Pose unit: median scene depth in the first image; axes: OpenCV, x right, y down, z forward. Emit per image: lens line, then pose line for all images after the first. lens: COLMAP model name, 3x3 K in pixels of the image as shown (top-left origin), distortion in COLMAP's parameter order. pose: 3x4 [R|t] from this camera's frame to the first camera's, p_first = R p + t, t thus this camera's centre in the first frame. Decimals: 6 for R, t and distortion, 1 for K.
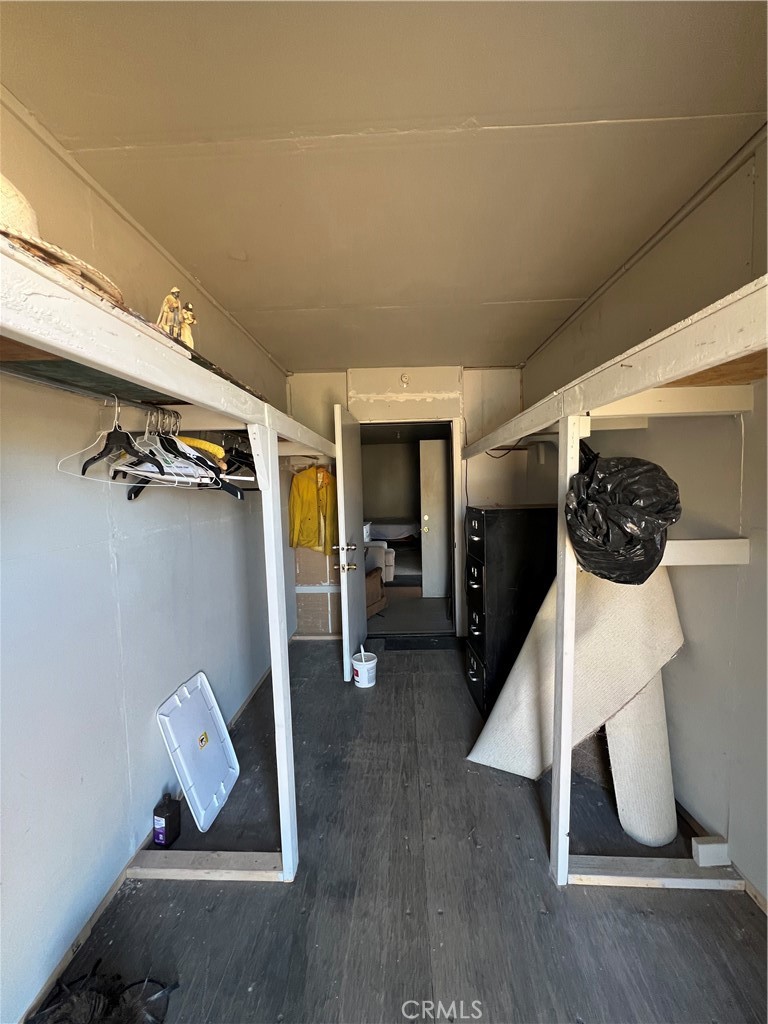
lens RADIAL K [[409.5, 0, 387.5], [0, 409.5, 510.7], [0, 0, 1]] dist [-0.001282, 0.000245]
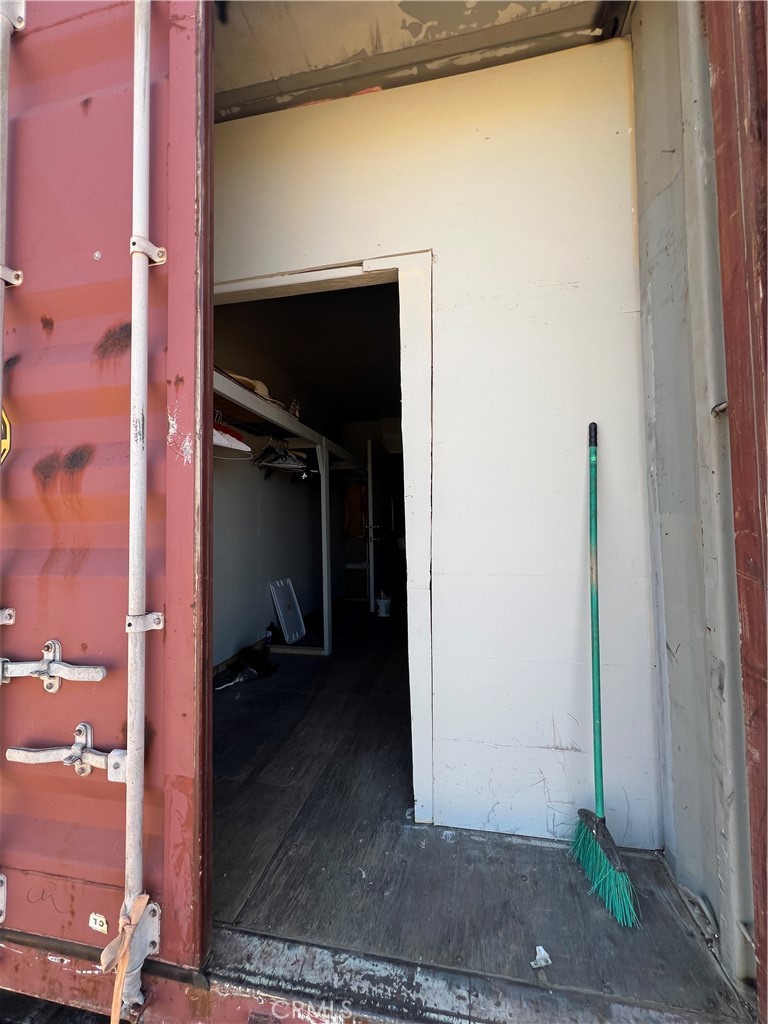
lens RADIAL K [[409.5, 0, 387.5], [0, 409.5, 510.7], [0, 0, 1]] dist [-0.001282, 0.000245]
pose [[0.987194, 0.001090, -0.159518, 0.399570], [-0.017796, 0.994487, -0.103336, 0.359897], [0.158526, 0.104851, 0.981772, -1.094107]]
